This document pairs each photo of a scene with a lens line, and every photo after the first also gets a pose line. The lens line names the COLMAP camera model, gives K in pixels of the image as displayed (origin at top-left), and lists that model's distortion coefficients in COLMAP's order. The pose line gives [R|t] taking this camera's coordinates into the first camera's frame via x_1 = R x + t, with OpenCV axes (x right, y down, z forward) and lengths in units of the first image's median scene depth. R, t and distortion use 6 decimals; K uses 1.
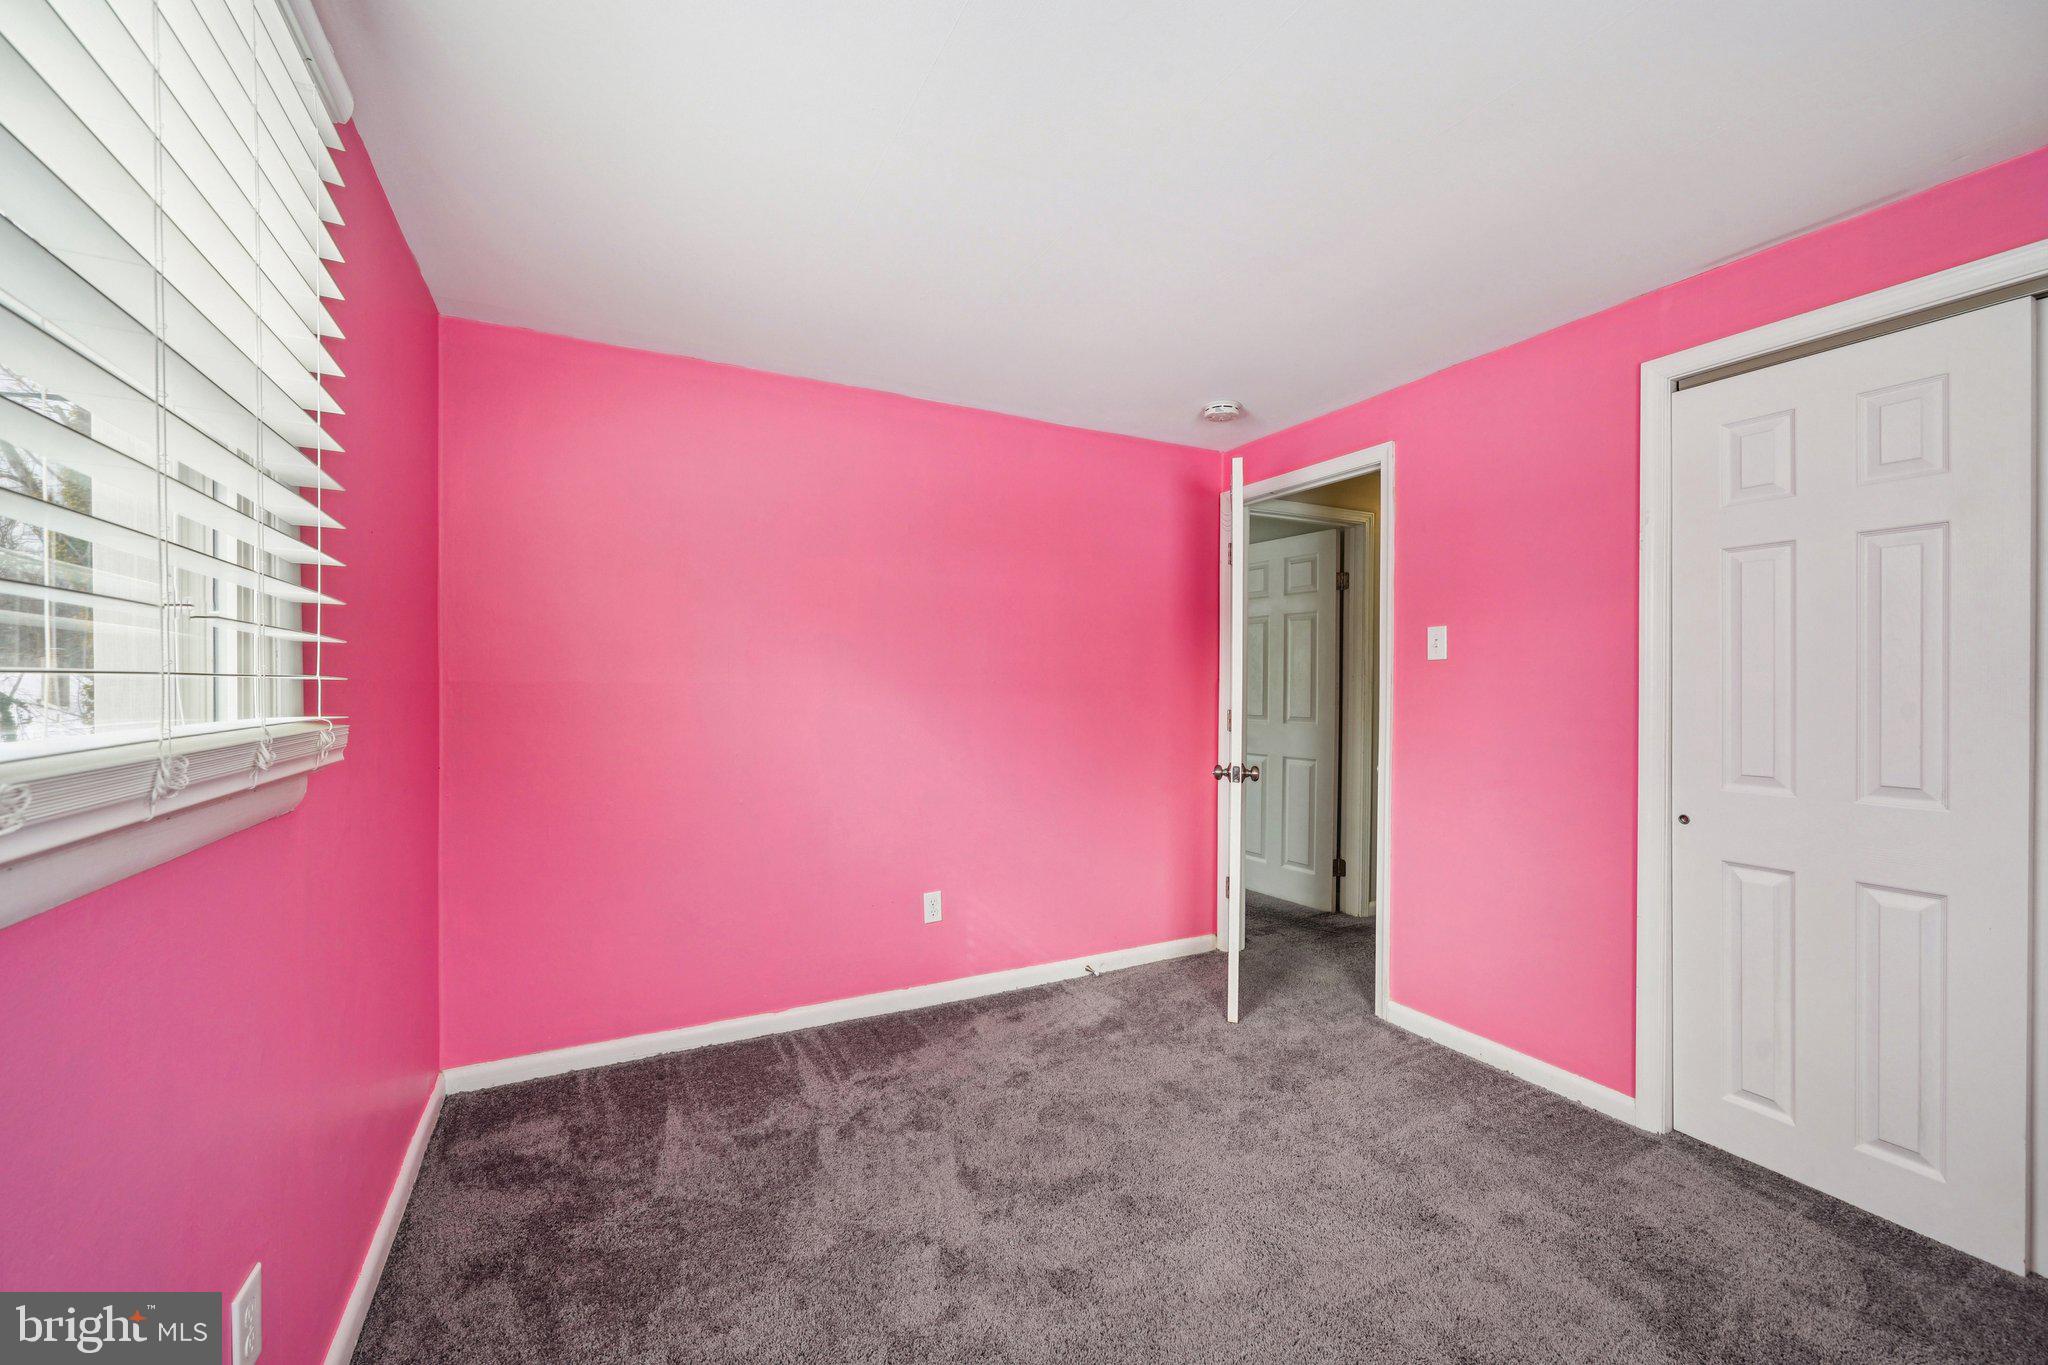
lens RADIAL K [[819.4, 0, 1035.5], [0, 819.4, 691.6], [0, 0, 1]] dist [0.000082, 0.000138]
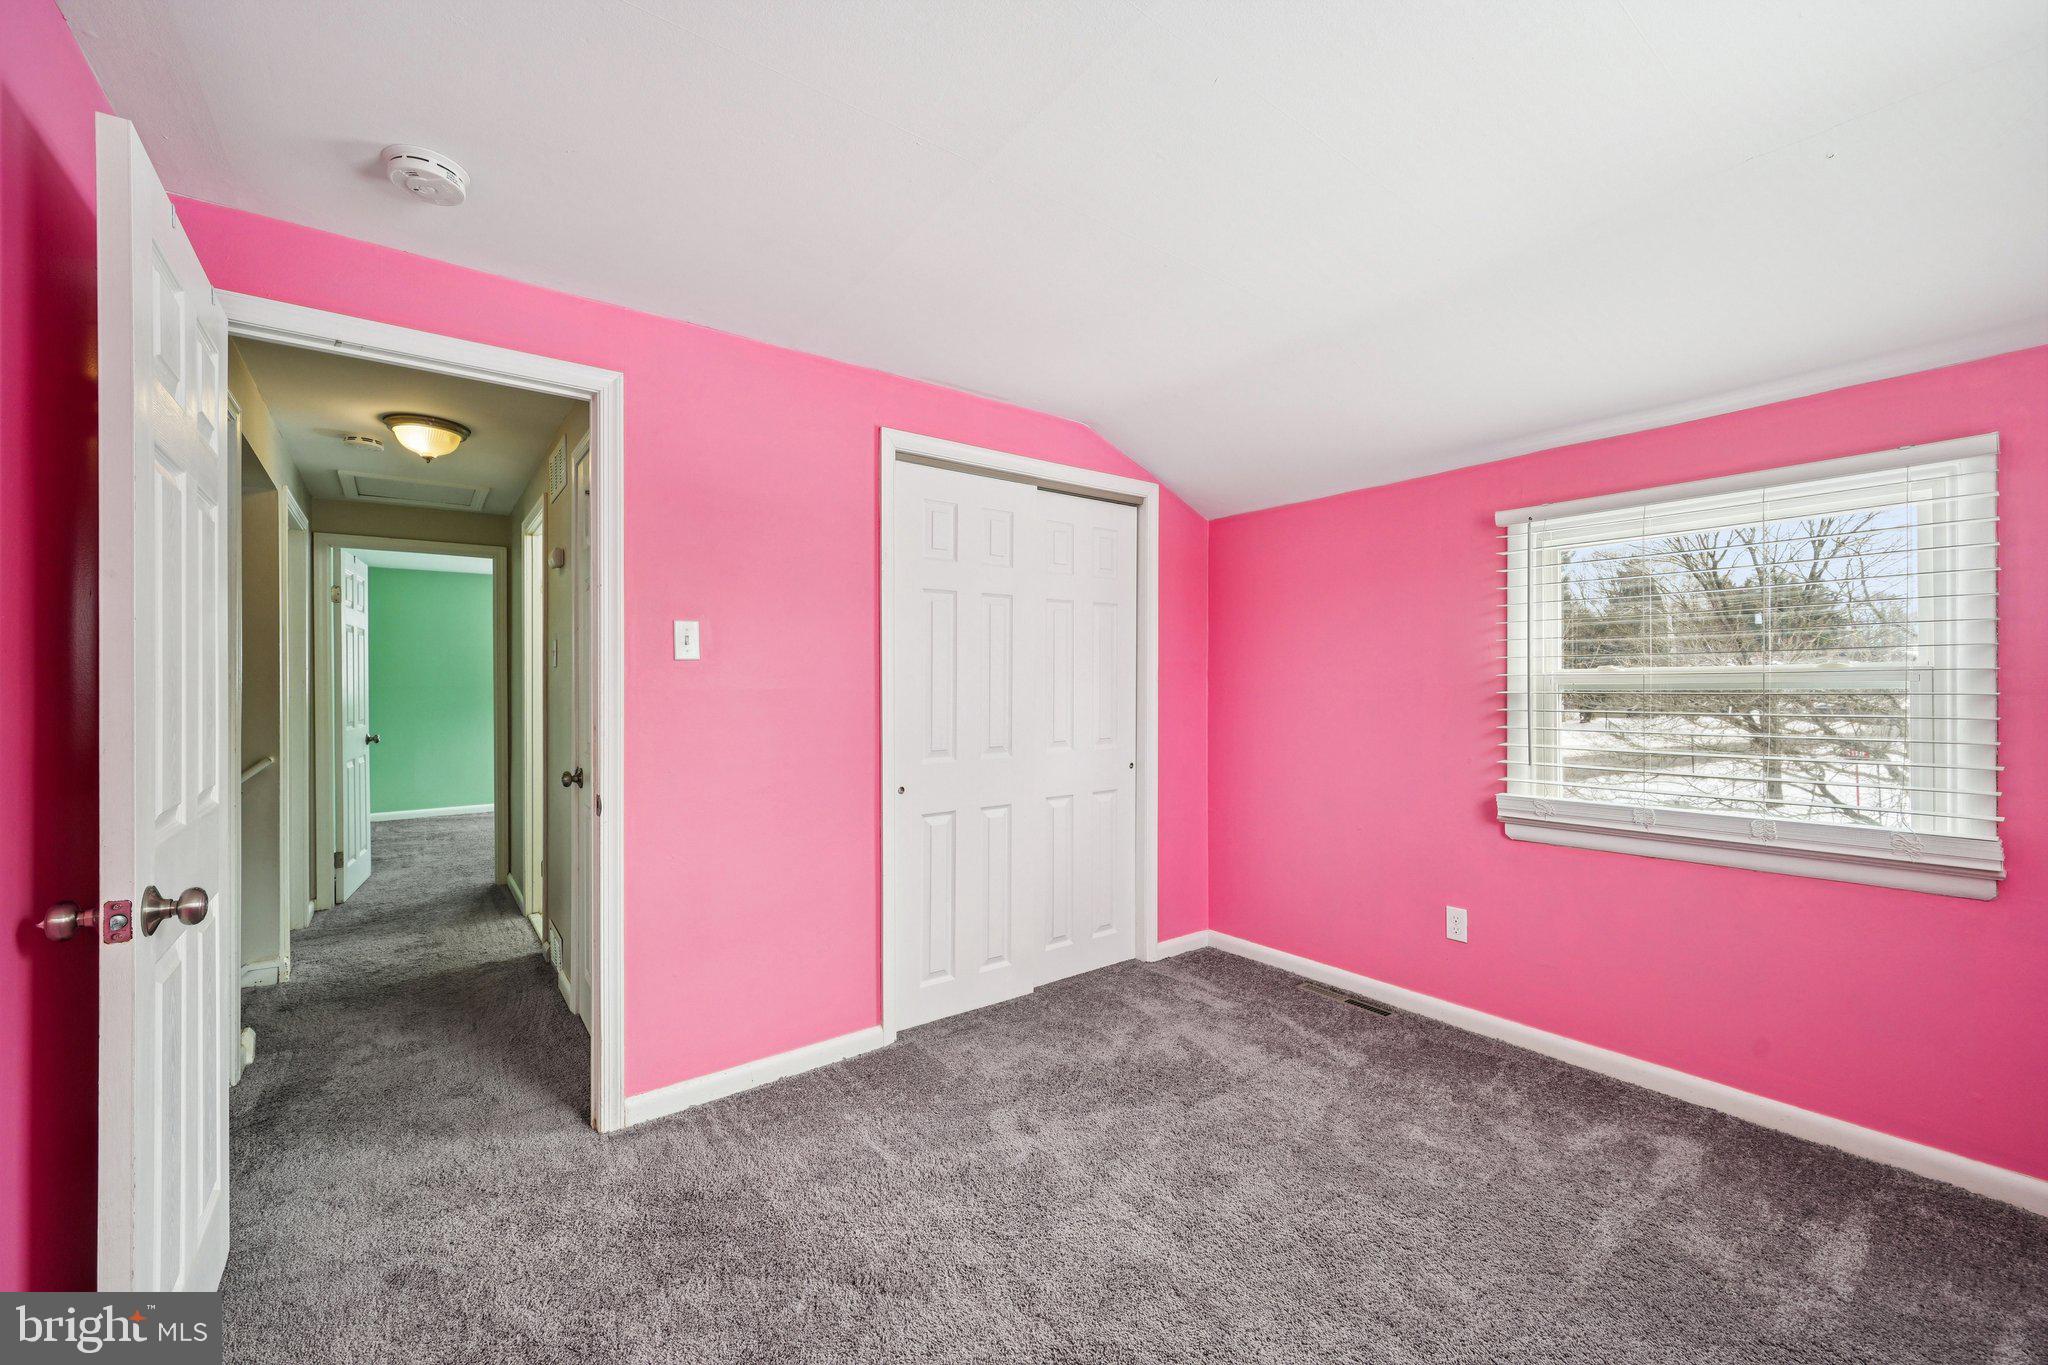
lens RADIAL K [[819.4, 0, 1035.5], [0, 819.4, 691.6], [0, 0, 1]] dist [0.000082, 0.000138]
pose [[-0.173407, -0.010852, 0.984790, -0.479379], [0.011450, 0.999849, 0.013034, -0.014780], [-0.984784, 0.013536, -0.173257, 0.917677]]
